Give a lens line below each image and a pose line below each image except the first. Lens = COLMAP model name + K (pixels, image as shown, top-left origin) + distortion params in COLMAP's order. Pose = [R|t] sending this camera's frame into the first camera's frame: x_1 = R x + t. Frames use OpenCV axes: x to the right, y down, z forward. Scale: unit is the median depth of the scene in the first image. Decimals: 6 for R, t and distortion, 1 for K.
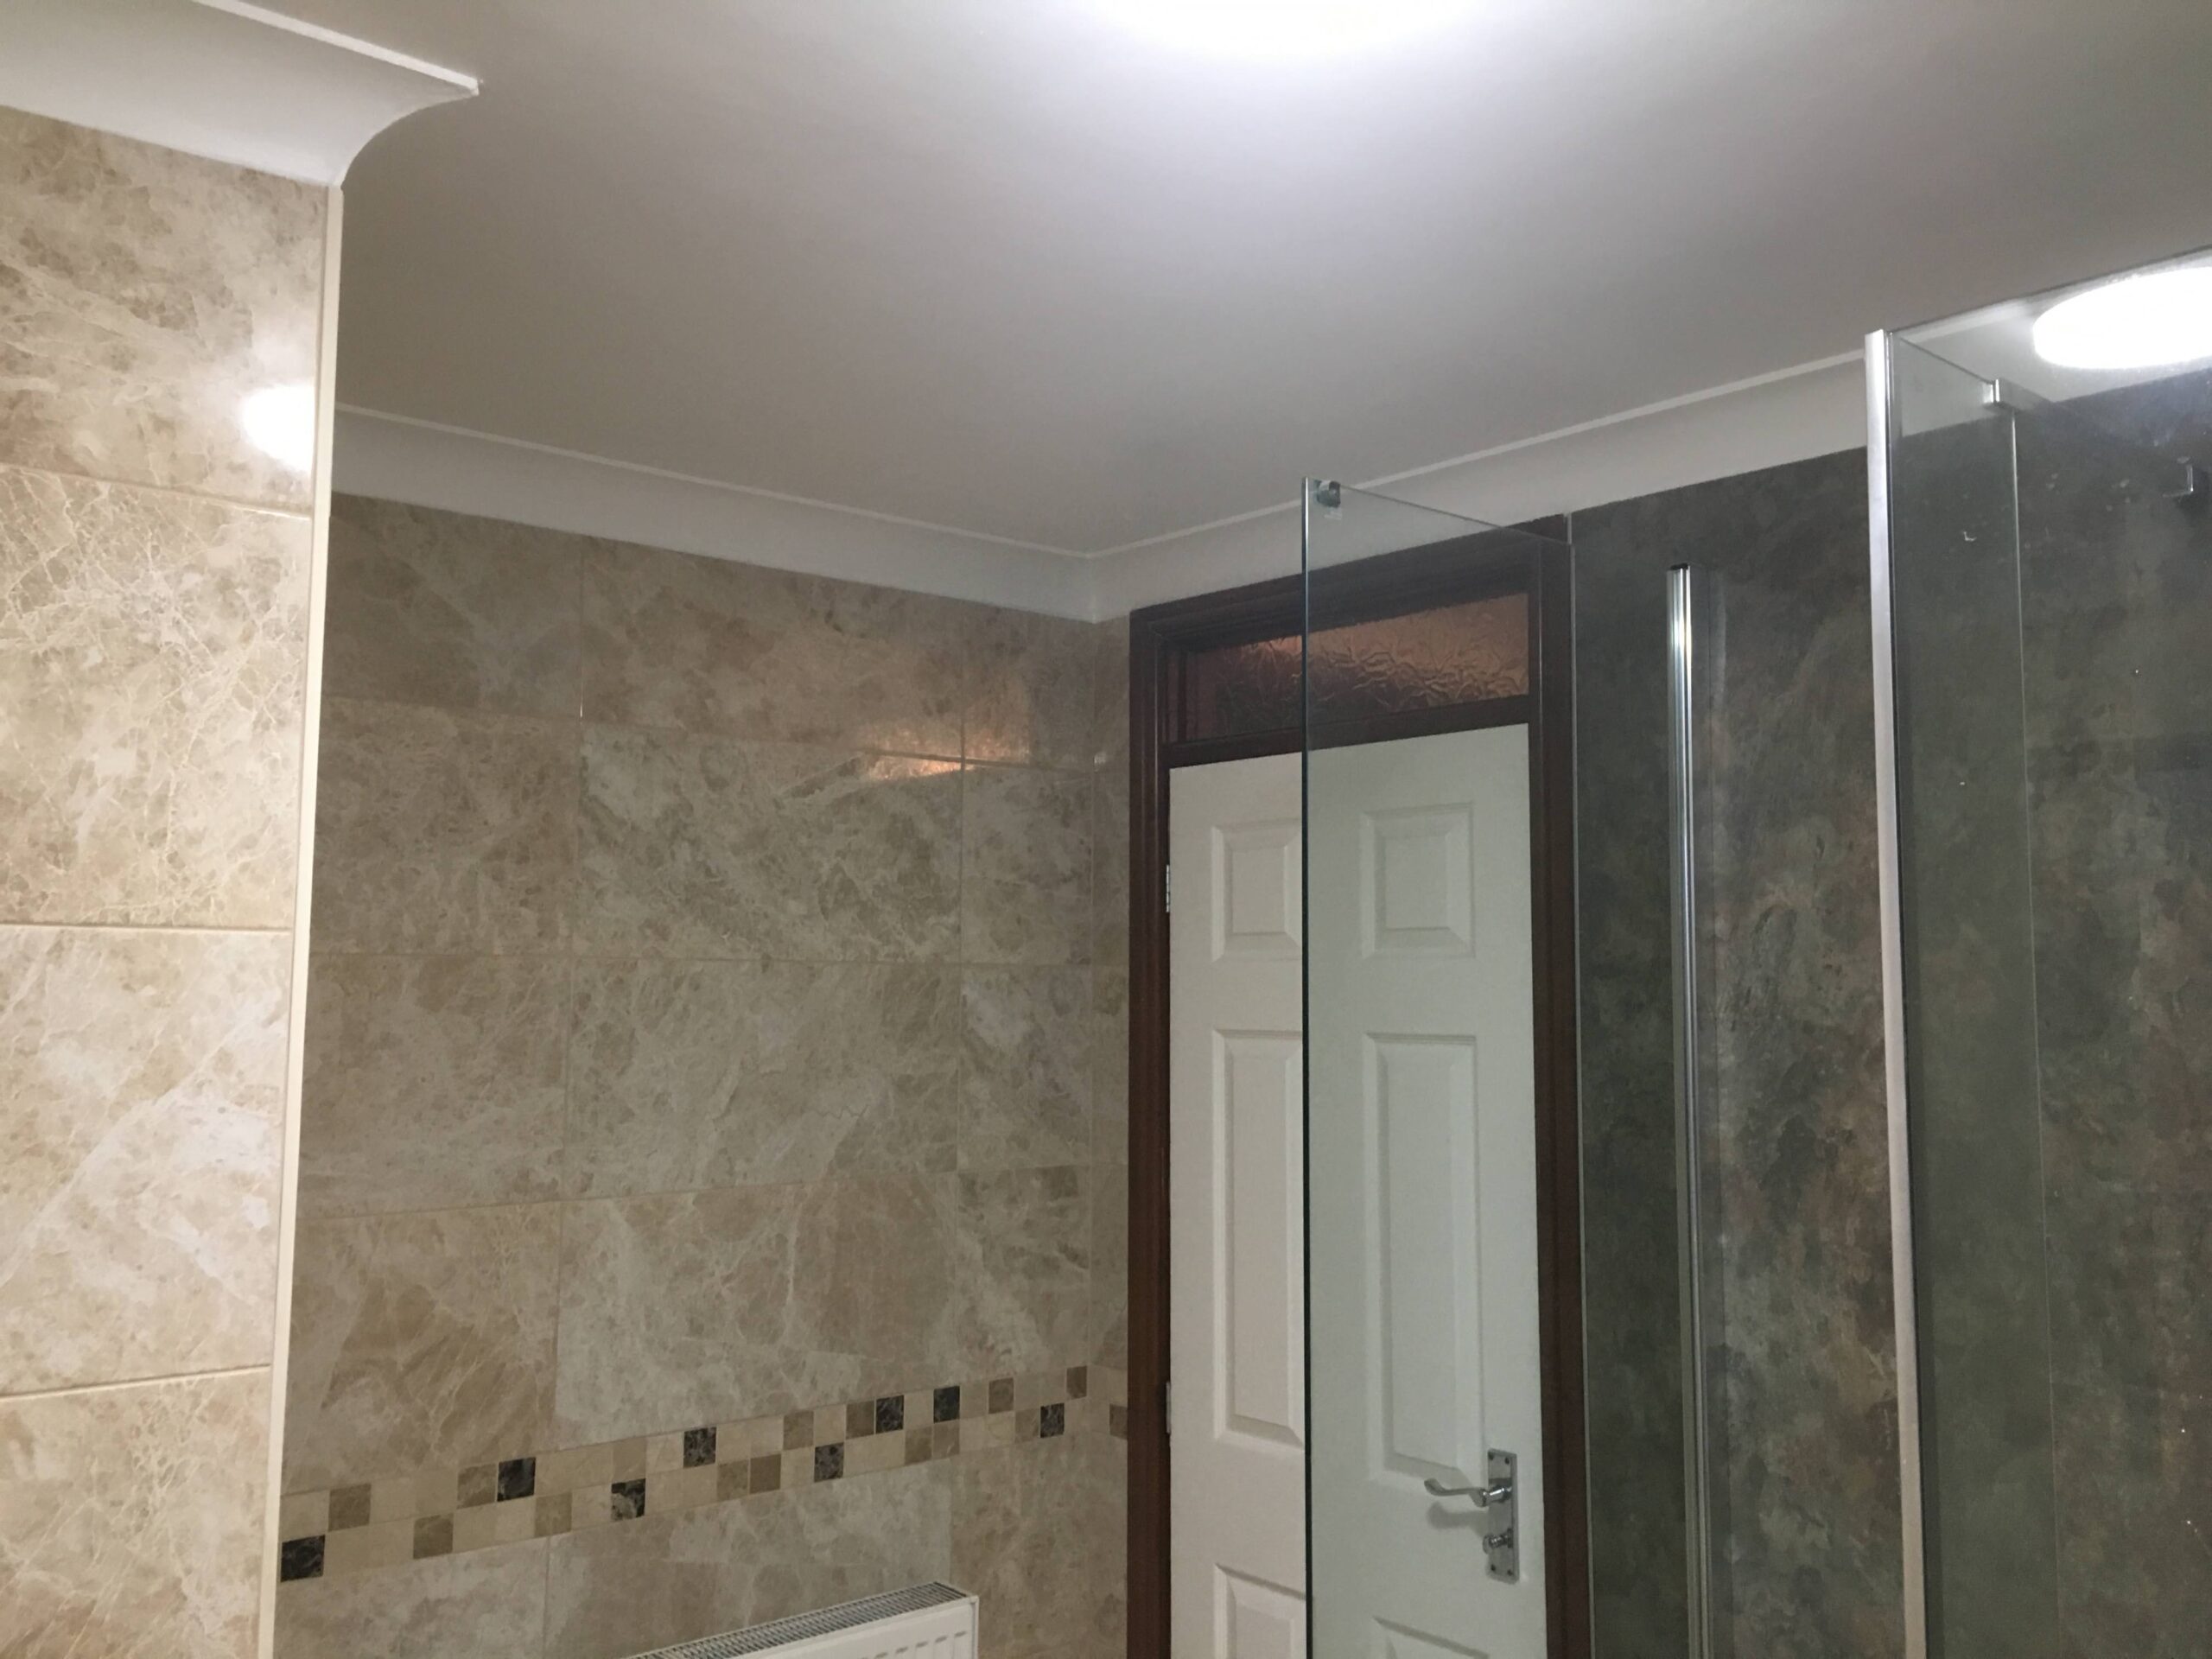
lens RADIAL K [[1886.7, 0, 1106.1], [0, 1886.7, 820.8], [0, 0, 1]] dist [0.091997, -0.121943]
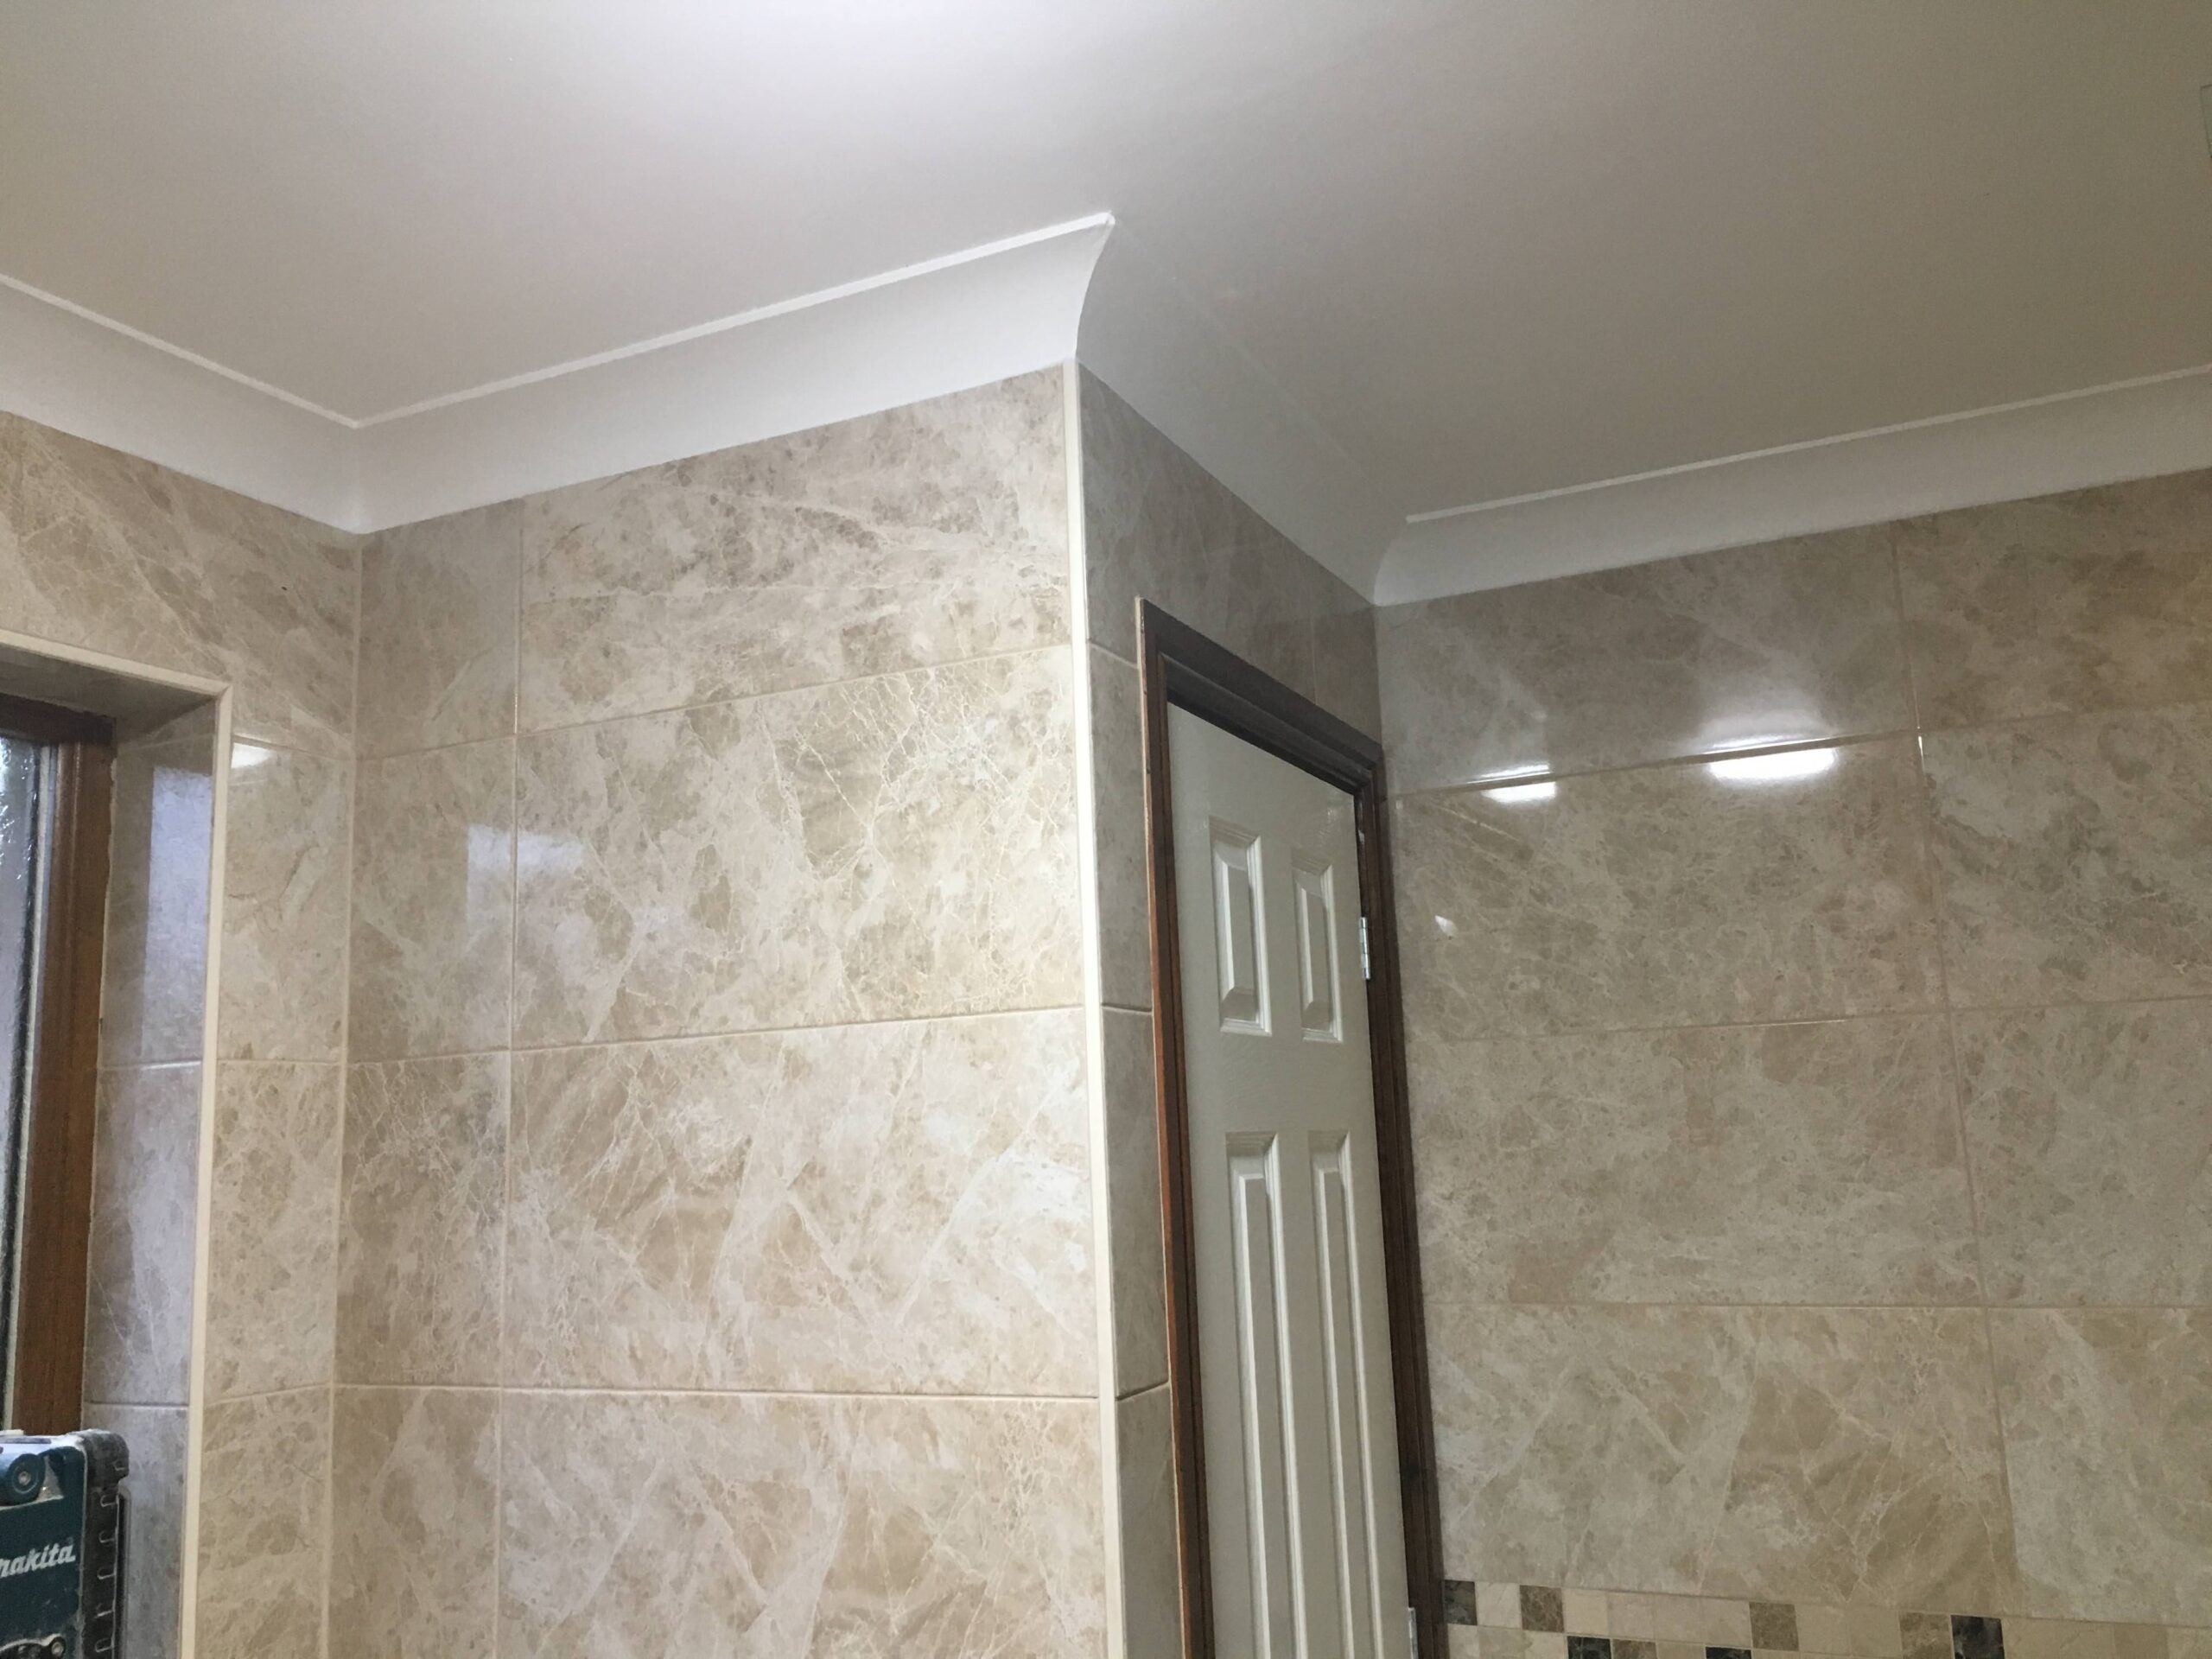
lens RADIAL K [[1886.7, 0, 1106.1], [0, 1886.7, 820.8], [0, 0, 1]] dist [0.091997, -0.121943]
pose [[0.396037, -0.180840, -0.900251, 0.361258], [0.124056, 0.981964, -0.142679, 0.066315], [0.909816, -0.055175, 0.411328, 0.333801]]
